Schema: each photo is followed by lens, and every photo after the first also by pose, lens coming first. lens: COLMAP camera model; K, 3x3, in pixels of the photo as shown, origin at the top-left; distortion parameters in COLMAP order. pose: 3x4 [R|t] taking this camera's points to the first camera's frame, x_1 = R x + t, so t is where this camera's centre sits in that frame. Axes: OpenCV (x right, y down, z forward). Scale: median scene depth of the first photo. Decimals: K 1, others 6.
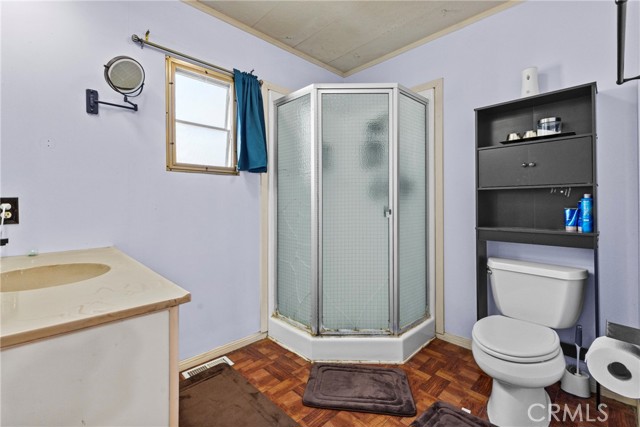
lens RADIAL K [[280.6, 0, 323.2], [0, 280.6, 201.5], [0, 0, 1]] dist [-0.002701, -0.000394]
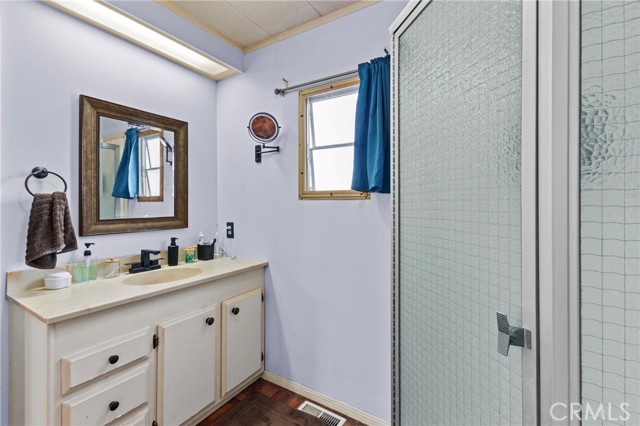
lens RADIAL K [[280.6, 0, 323.2], [0, 280.6, 201.0], [0, 0, 1]] dist [-0.002701, -0.000394]
pose [[0.242994, -0.005185, -0.970014, 0.476209], [0.003435, 0.999984, -0.004485, -0.097007], [0.970022, -0.002242, 0.243008, 0.803086]]
